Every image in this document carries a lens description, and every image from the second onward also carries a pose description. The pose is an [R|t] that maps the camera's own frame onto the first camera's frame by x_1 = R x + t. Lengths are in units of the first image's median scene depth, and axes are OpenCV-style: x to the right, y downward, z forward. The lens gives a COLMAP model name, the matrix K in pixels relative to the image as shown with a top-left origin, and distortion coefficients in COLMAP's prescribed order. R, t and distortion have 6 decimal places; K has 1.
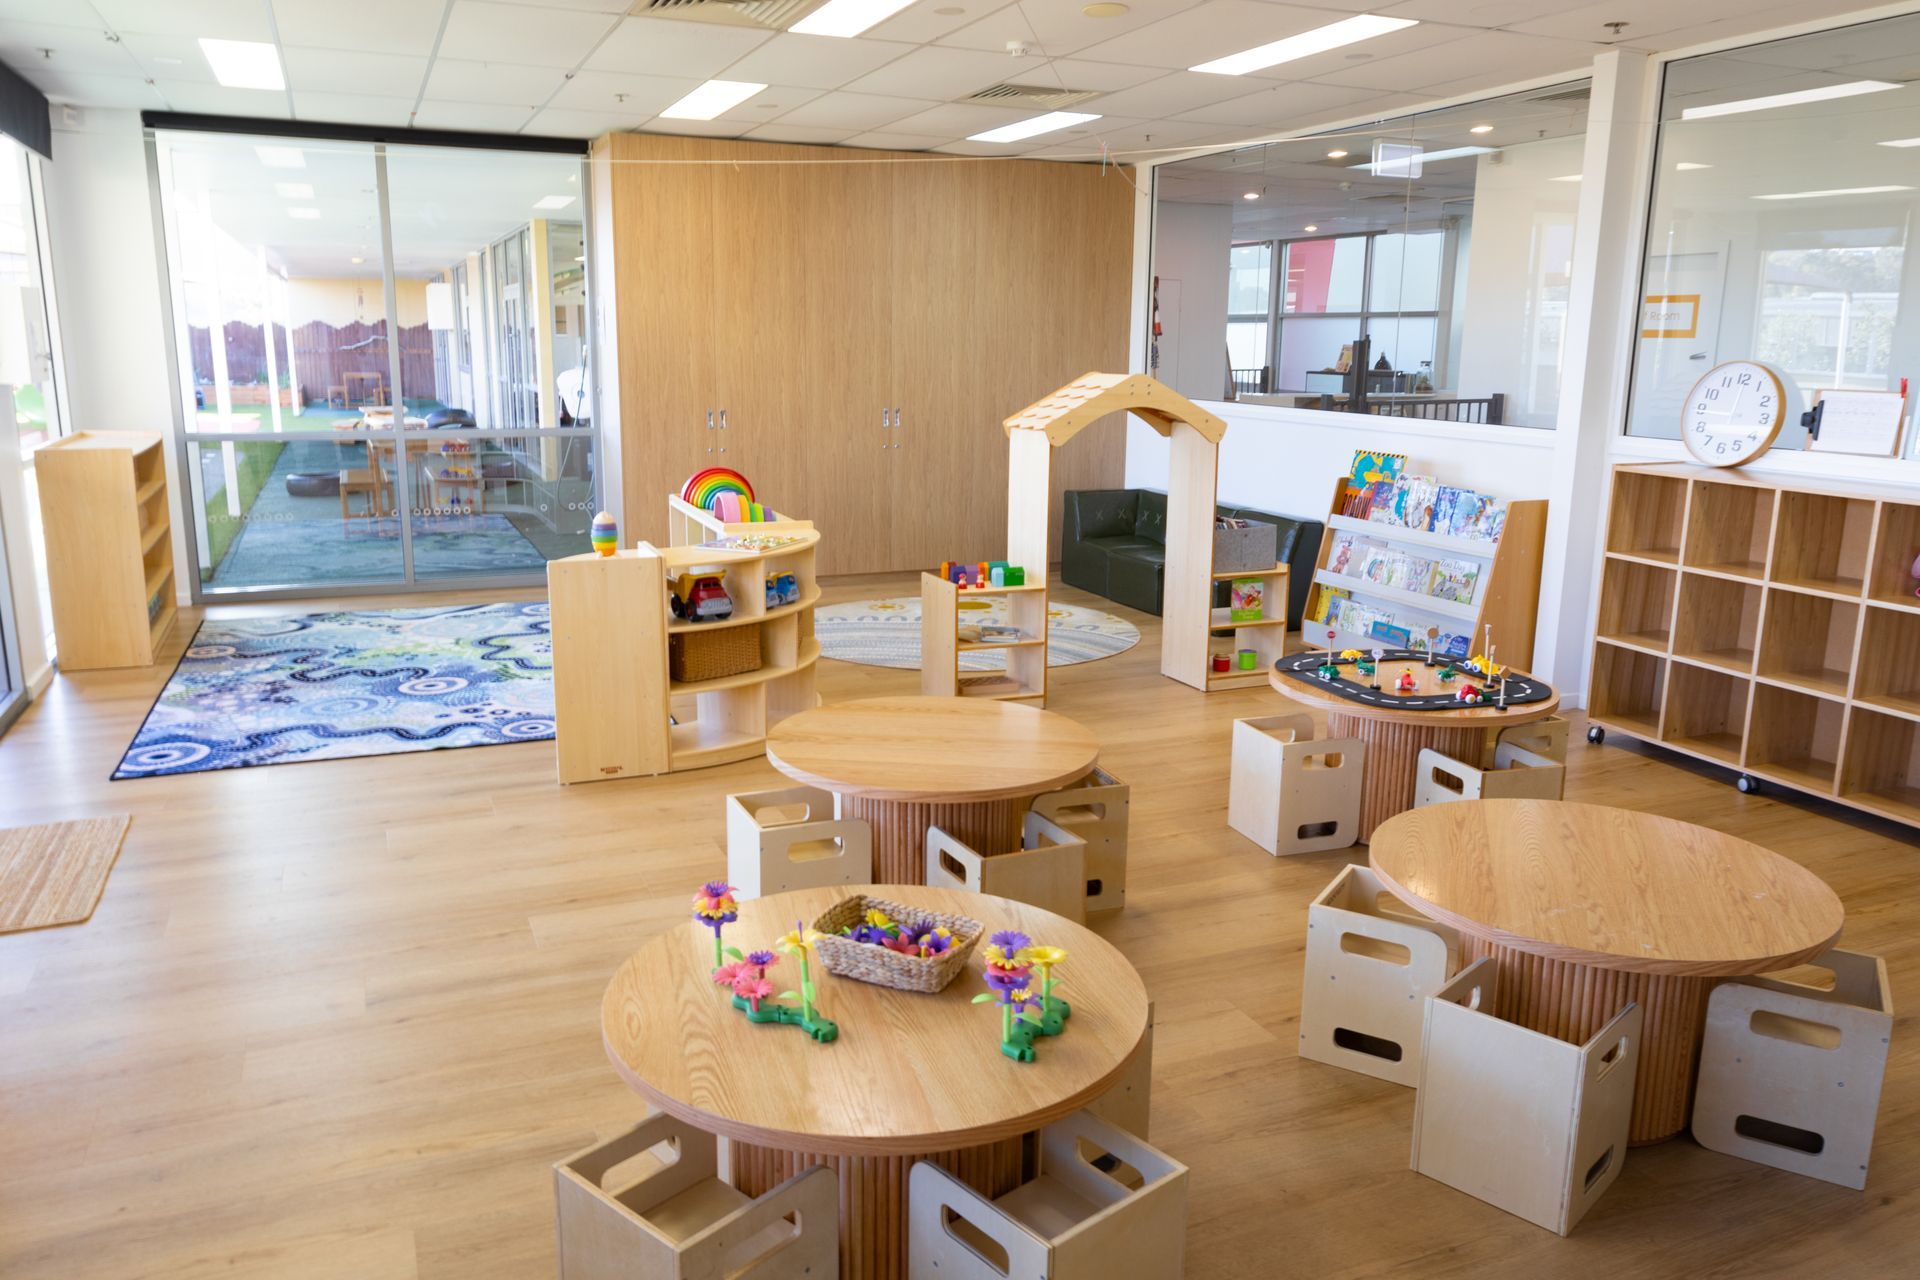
lens RADIAL K [[1395.0, 0, 960.0], [0, 1395.0, 640.0], [0, 0, 1]] dist [-0.001941, 0.003558]
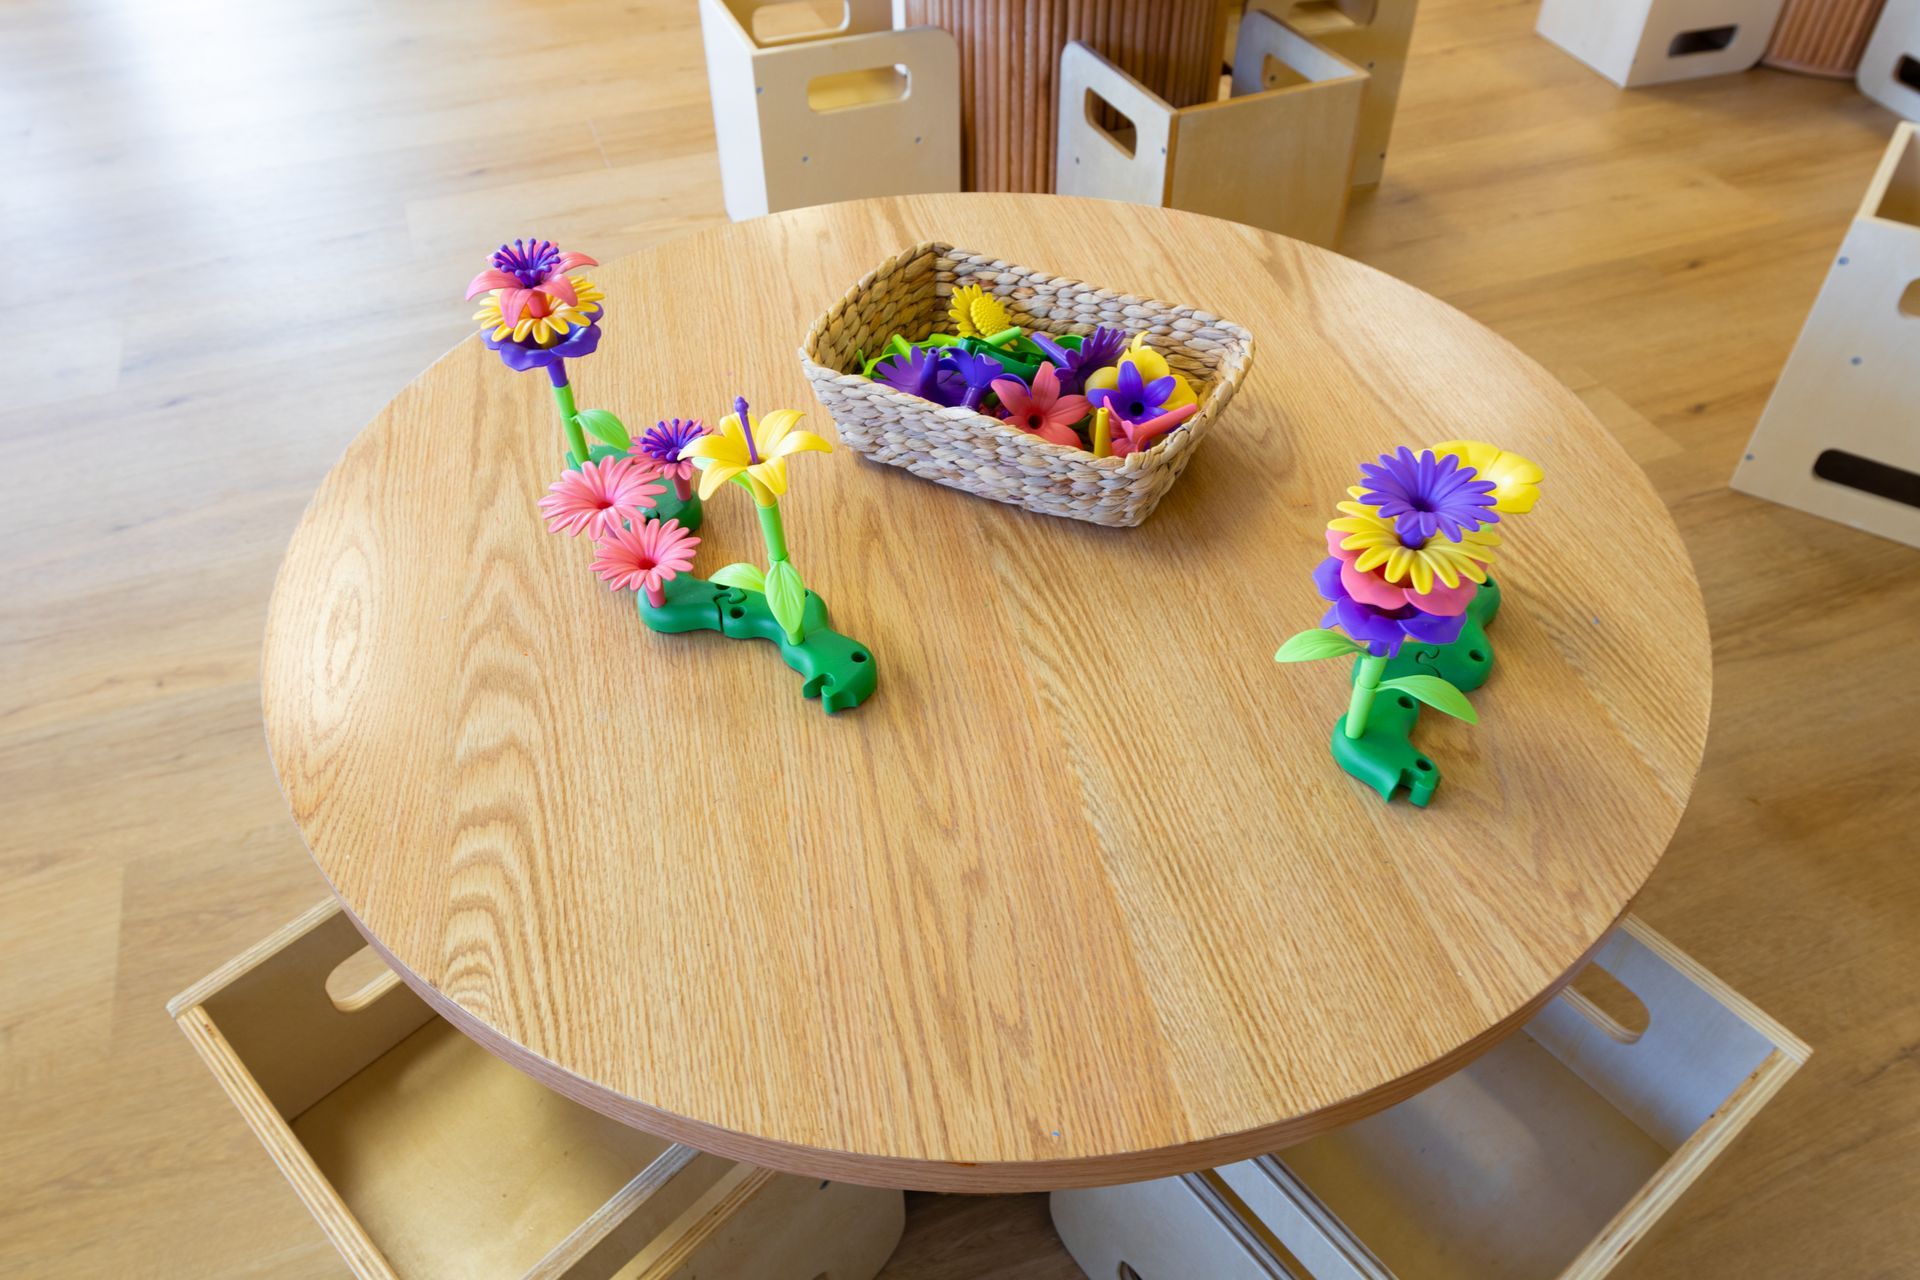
lens RADIAL K [[1395.0, 0, 960.0], [0, 1395.0, 640.0], [0, 0, 1]] dist [-0.001941, 0.003558]
pose [[0.998044, 0.021279, -0.058789, -0.039391], [0.012506, 0.853358, 0.521175, 0.072468], [0.061258, -0.520891, 0.851422, 0.617950]]
